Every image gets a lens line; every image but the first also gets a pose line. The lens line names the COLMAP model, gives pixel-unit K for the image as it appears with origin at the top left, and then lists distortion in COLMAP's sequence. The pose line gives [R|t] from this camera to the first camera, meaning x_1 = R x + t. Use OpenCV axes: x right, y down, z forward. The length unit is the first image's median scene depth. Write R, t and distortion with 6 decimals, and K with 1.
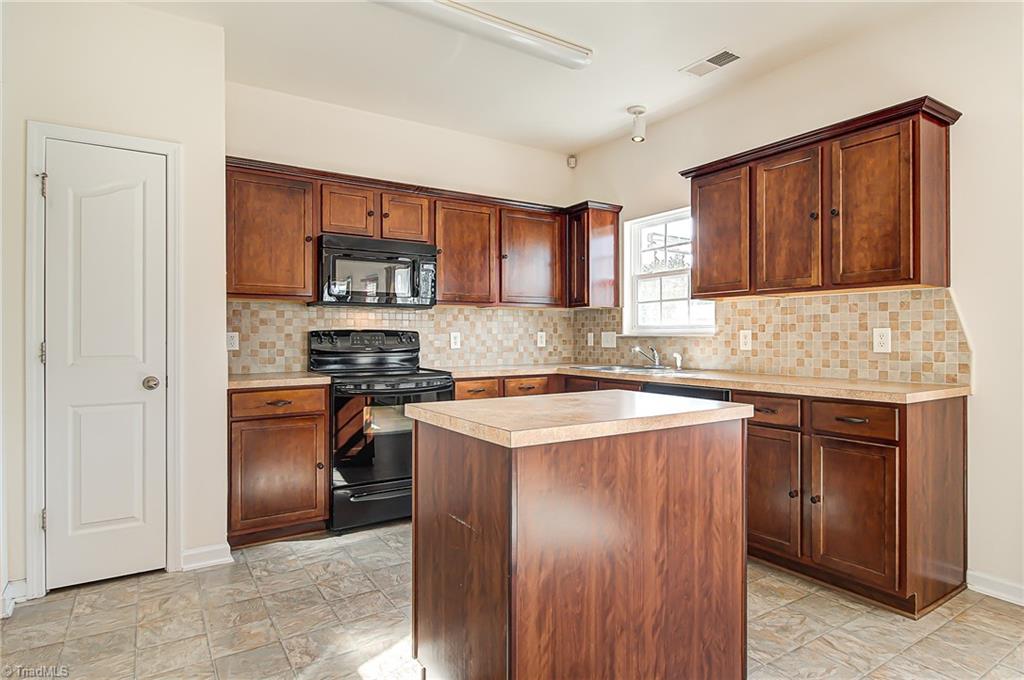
lens RADIAL K [[548.8, 0, 530.1], [0, 548.8, 342.5], [0, 0, 1]] dist [0.009255, -0.007630]
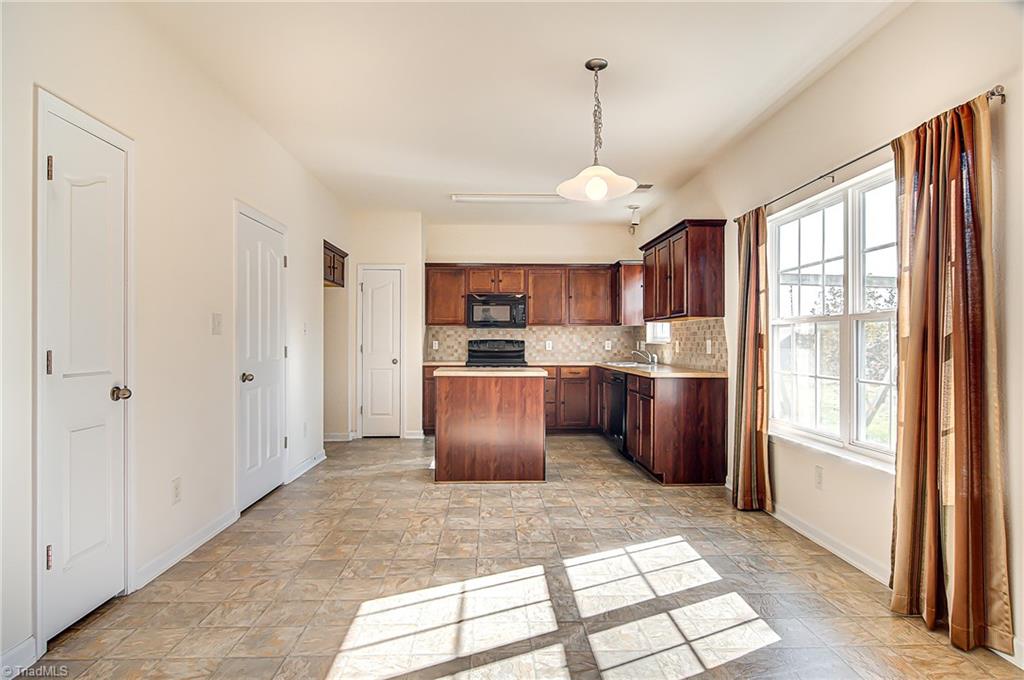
lens RADIAL K [[548.8, 0, 502.9], [0, 548.8, 338.1], [0, 0, 1]] dist [0.009255, -0.007630]
pose [[0.838756, 0.000137, -0.544507, 0.804599], [-0.009779, 0.999842, -0.014813, -0.000444], [0.544419, 0.017750, 0.838625, -0.623151]]
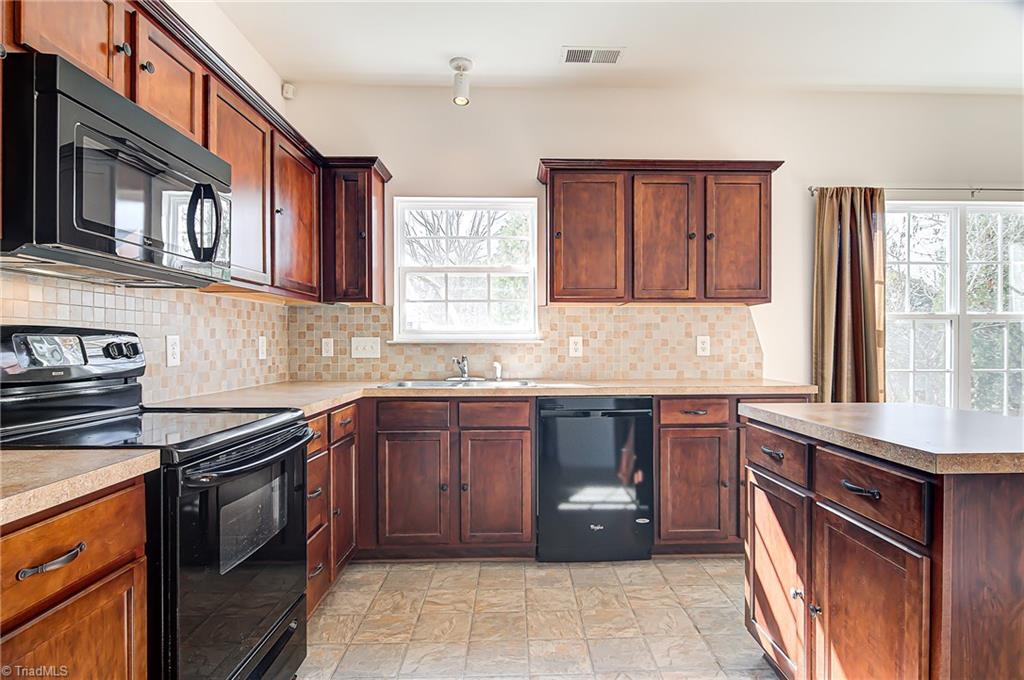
lens RADIAL K [[548.8, 0, 537.1], [0, 548.8, 348.5], [0, 0, 1]] dist [0.009255, -0.007630]
pose [[0.535304, -0.008528, 0.844617, -0.458160], [0.011255, 0.999932, 0.002963, -0.004293], [-0.844585, 0.007920, 0.535364, 0.498736]]
